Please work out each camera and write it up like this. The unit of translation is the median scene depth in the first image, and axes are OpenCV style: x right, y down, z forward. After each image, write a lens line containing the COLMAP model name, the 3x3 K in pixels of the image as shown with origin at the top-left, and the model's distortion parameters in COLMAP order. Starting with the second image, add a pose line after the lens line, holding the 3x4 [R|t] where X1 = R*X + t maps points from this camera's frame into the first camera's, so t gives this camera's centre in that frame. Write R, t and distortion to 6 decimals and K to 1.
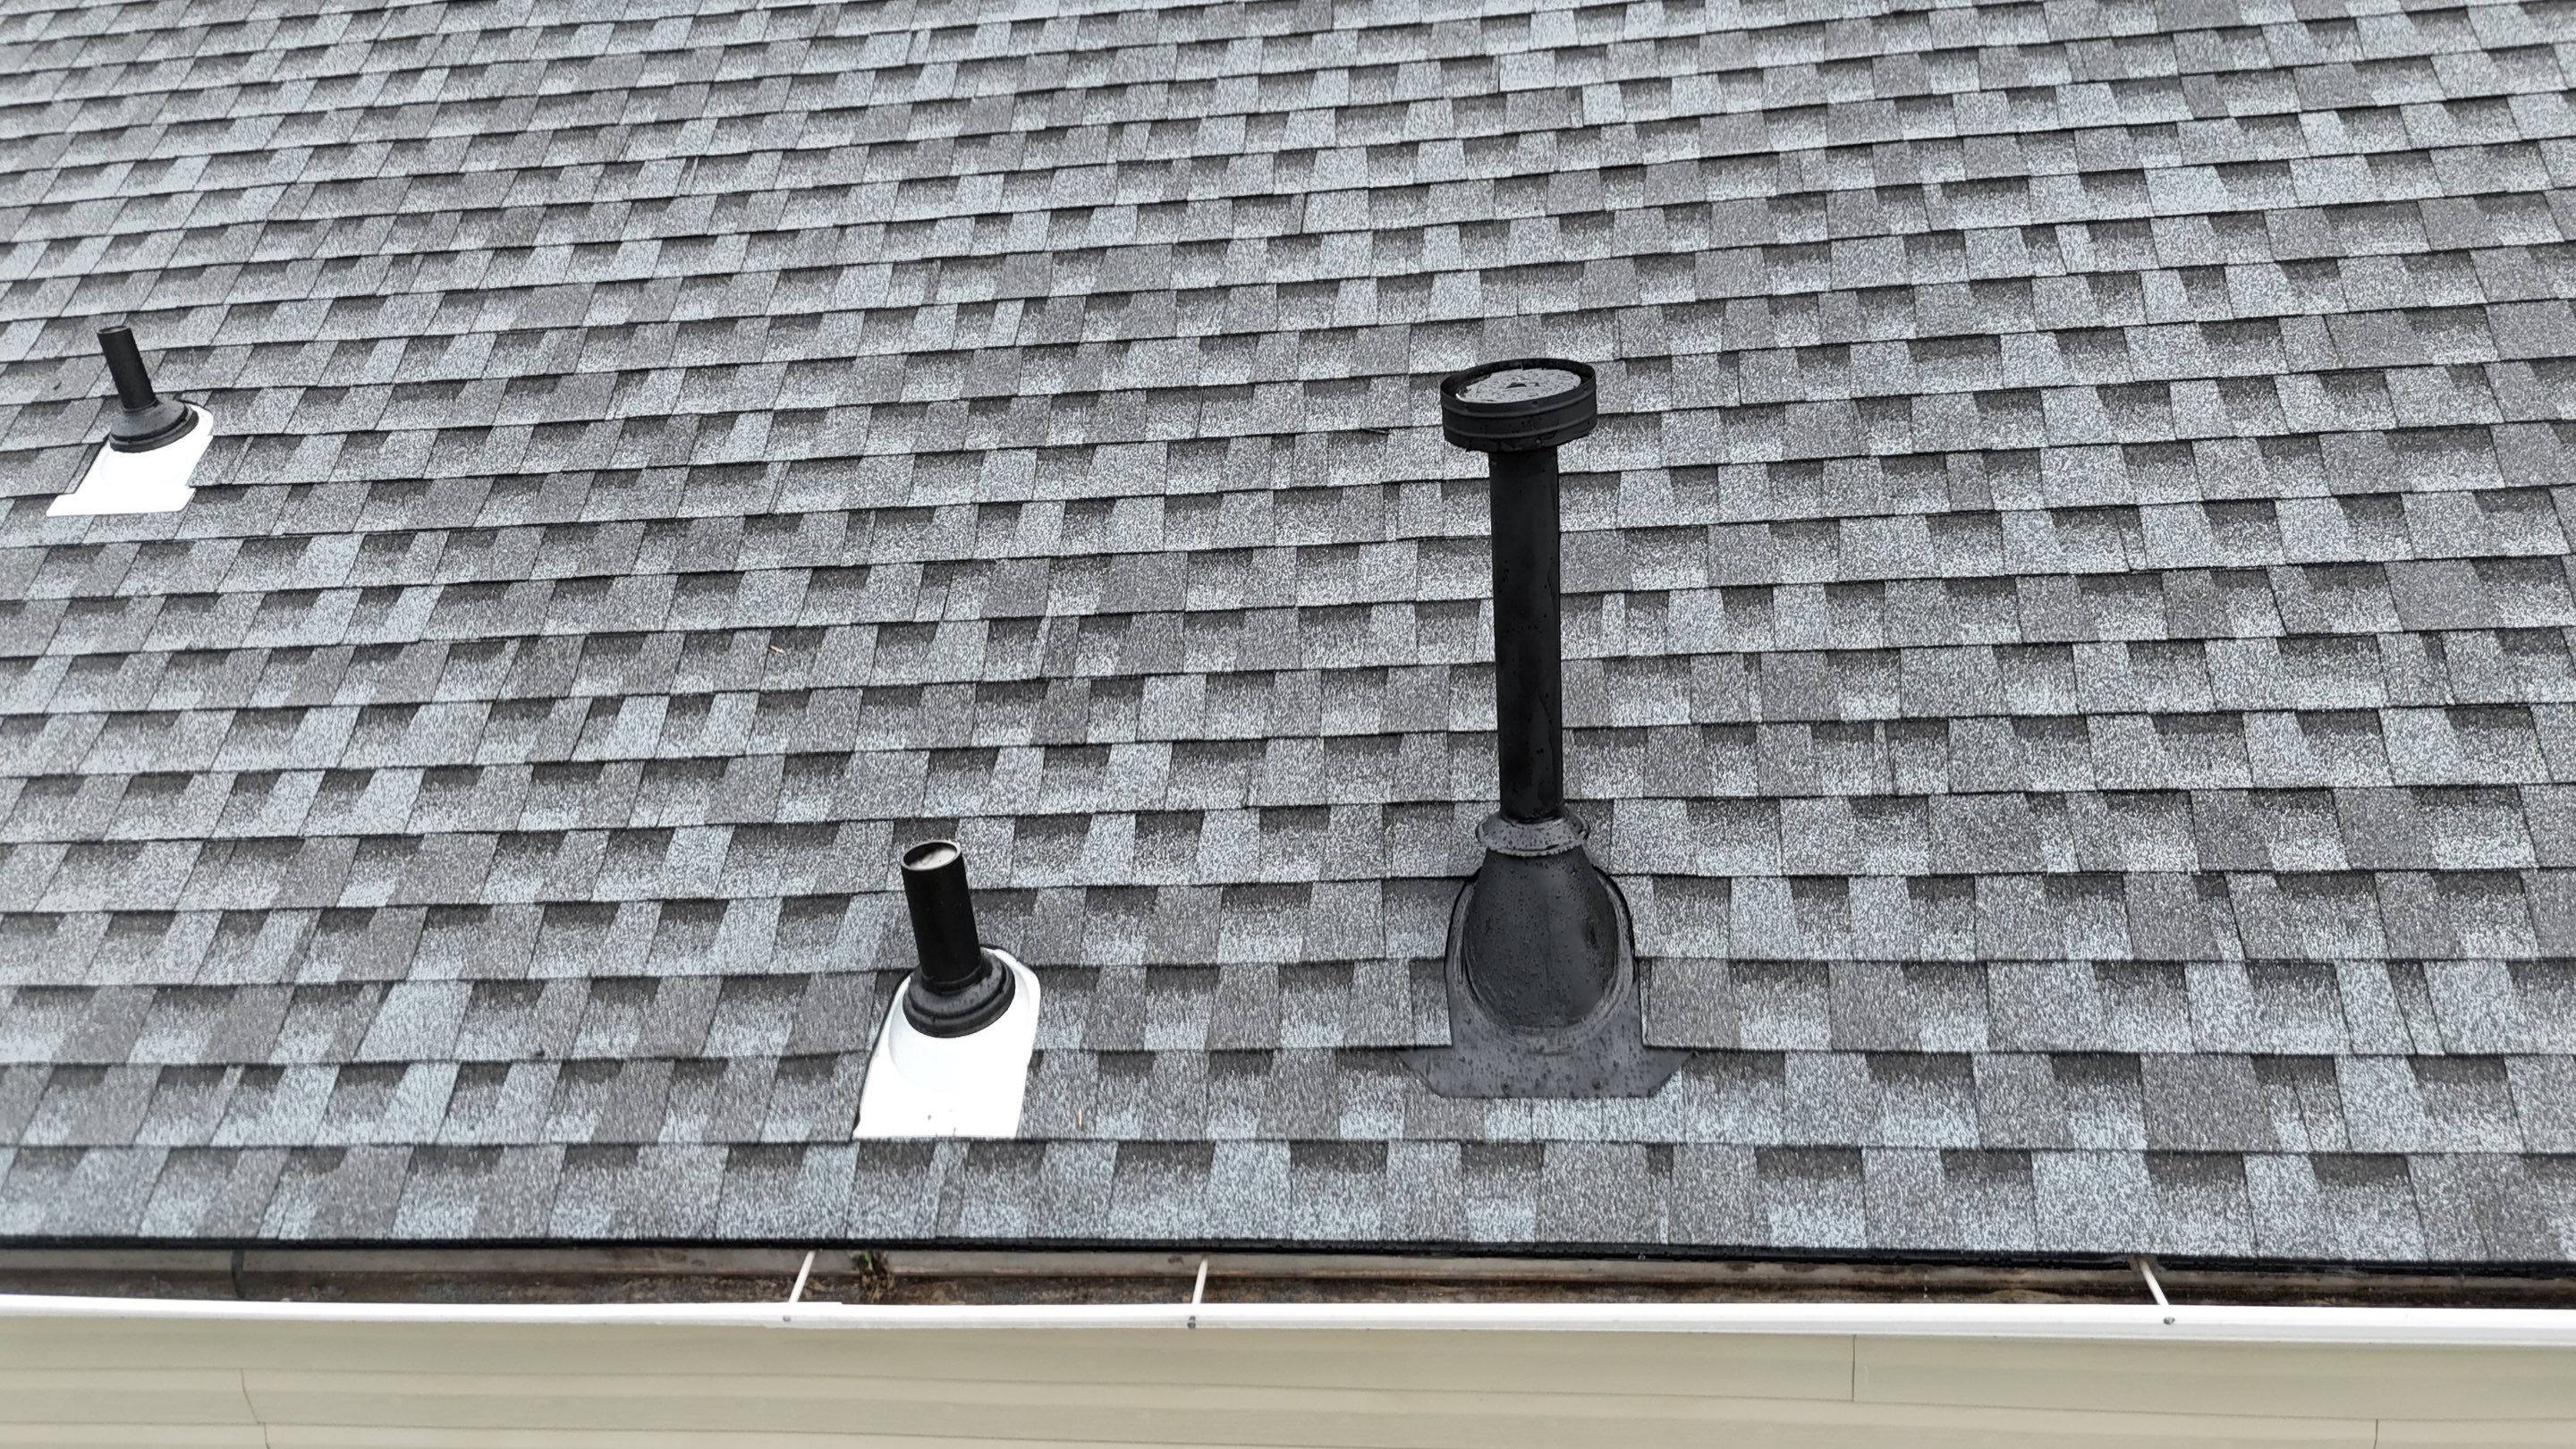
lens RADIAL K [[1894.0, 0, 1267.0], [0, 1894.0, 798.2], [0, 0, 1]] dist [0.066182, -0.059538]
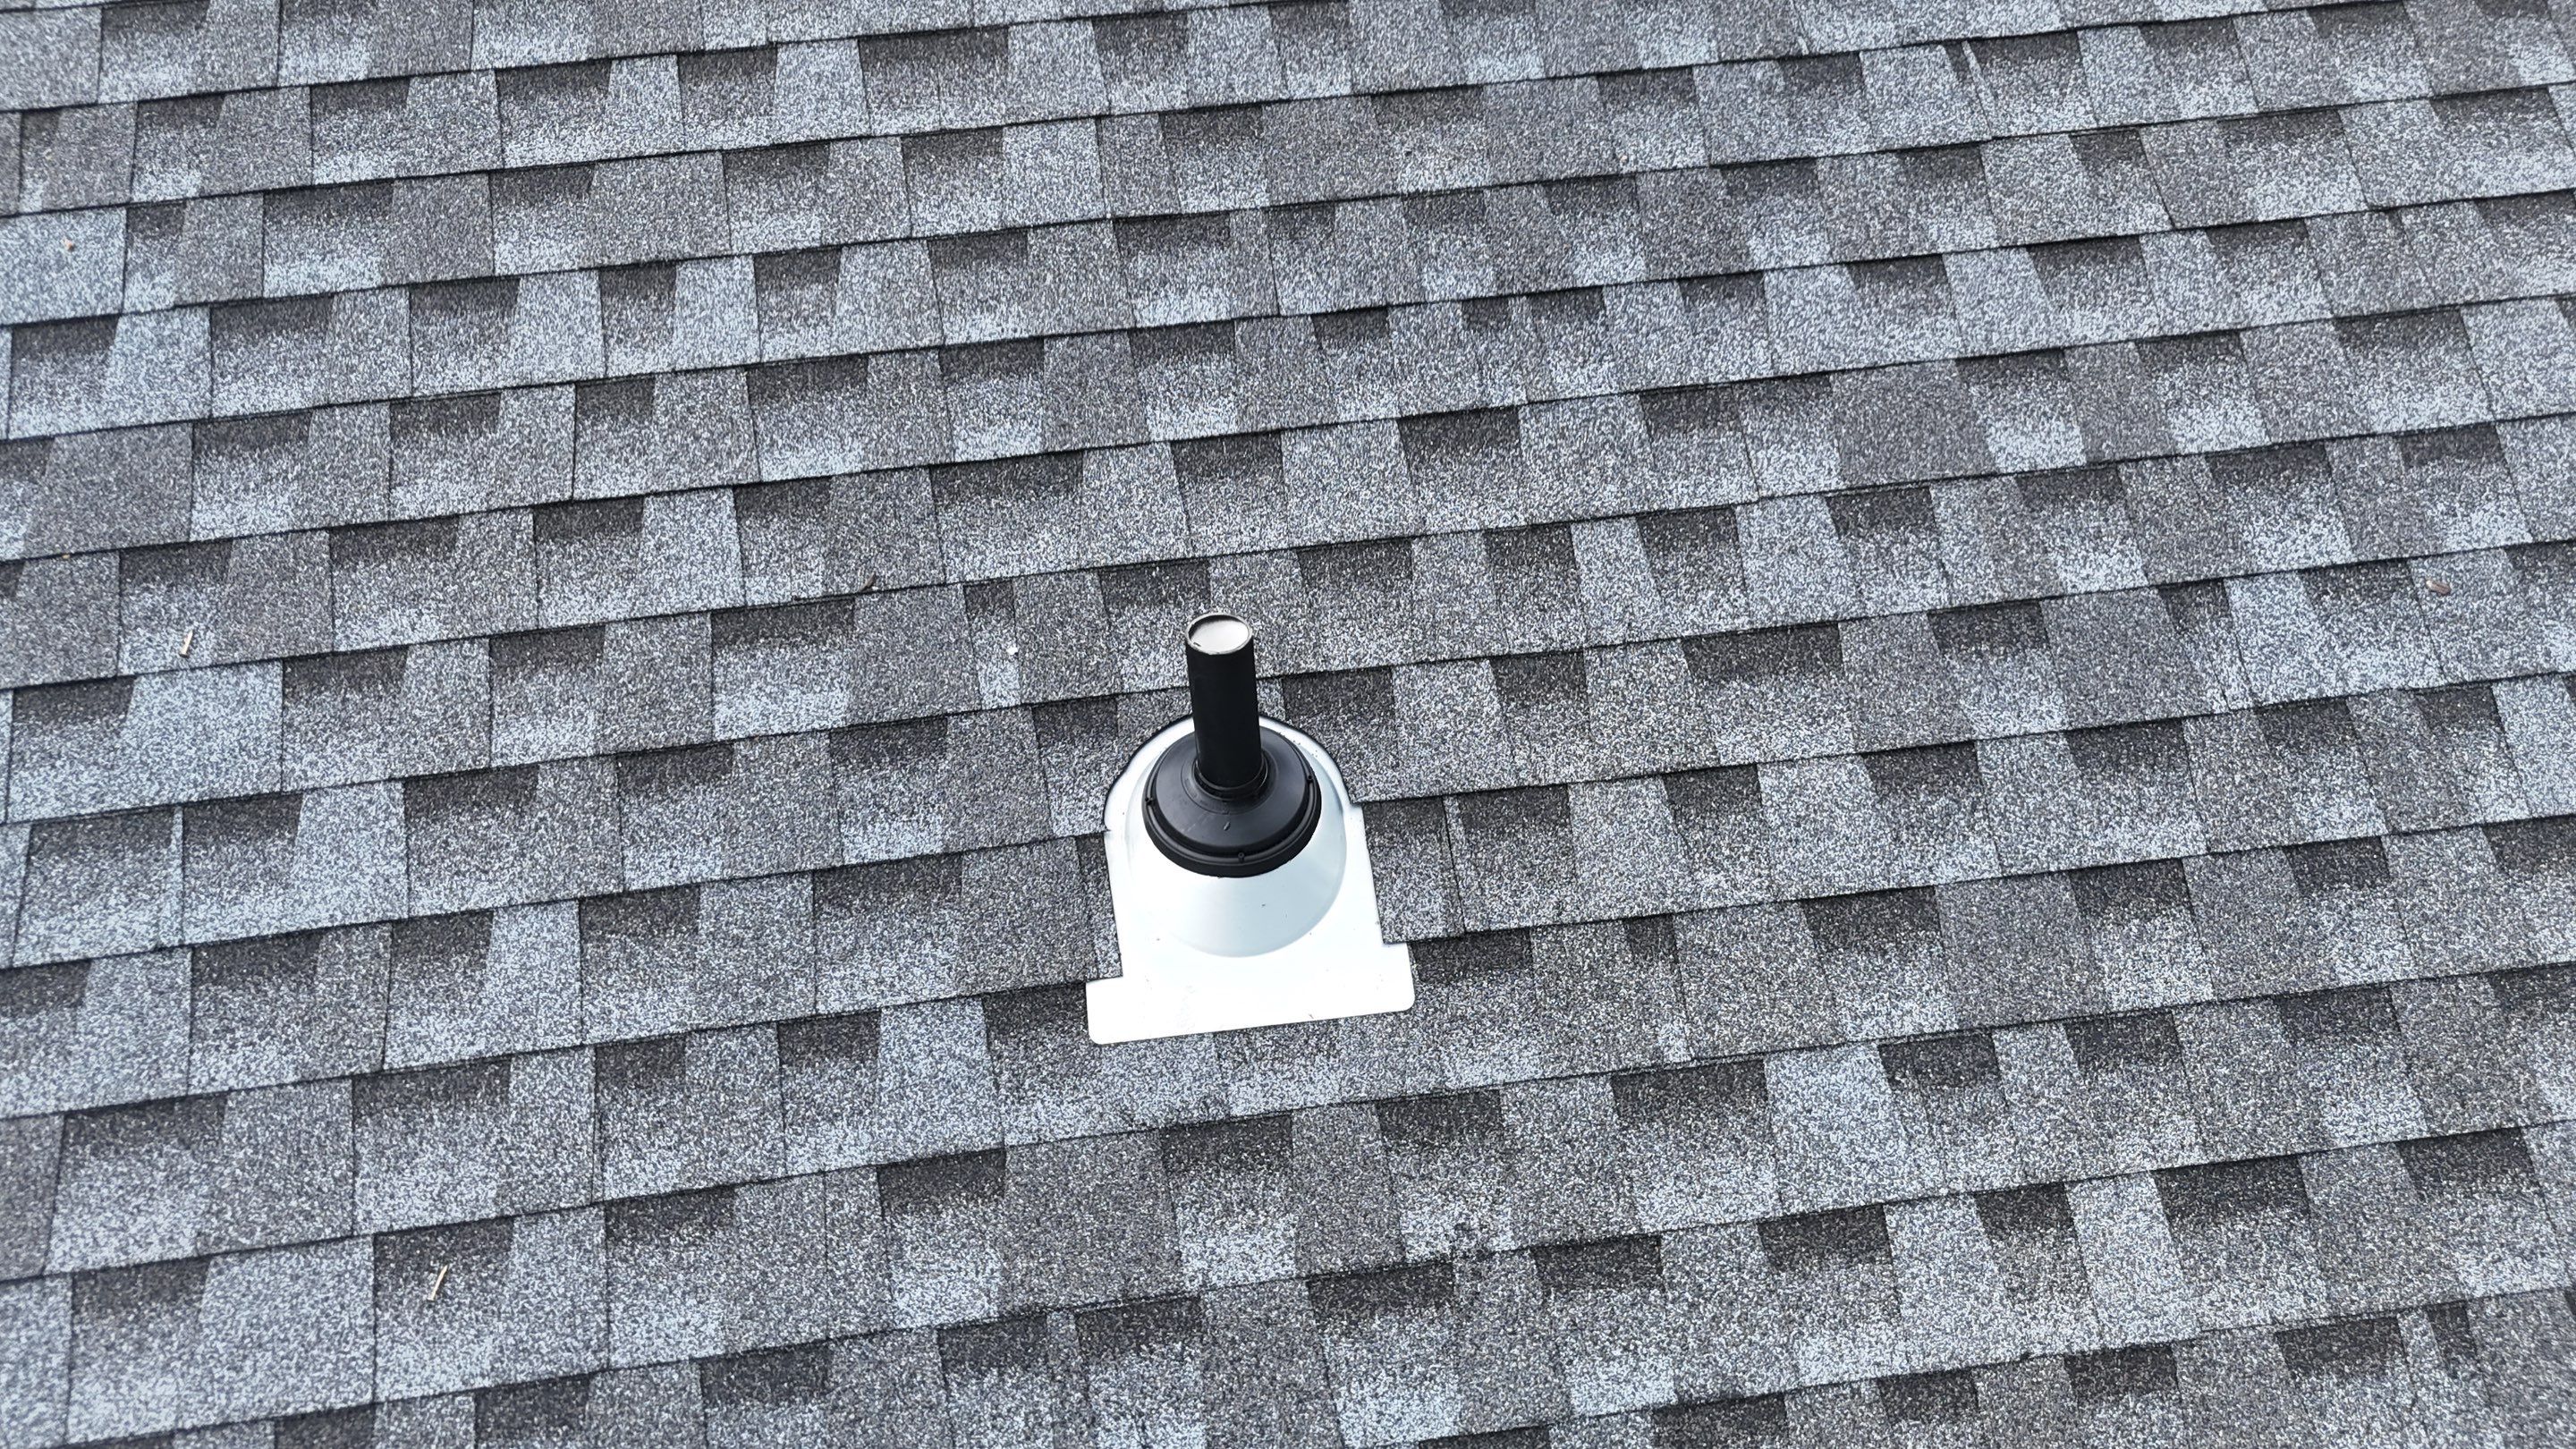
lens RADIAL K [[1894.0, 0, 1282.4], [0, 1894.0, 838.1], [0, 0, 1]] dist [0.066182, -0.059538]
pose [[0.969368, -0.122144, 0.213089, -0.687067], [0.066524, 0.965717, 0.250929, -0.306425], [-0.236433, -0.229067, 0.944260, 0.583830]]
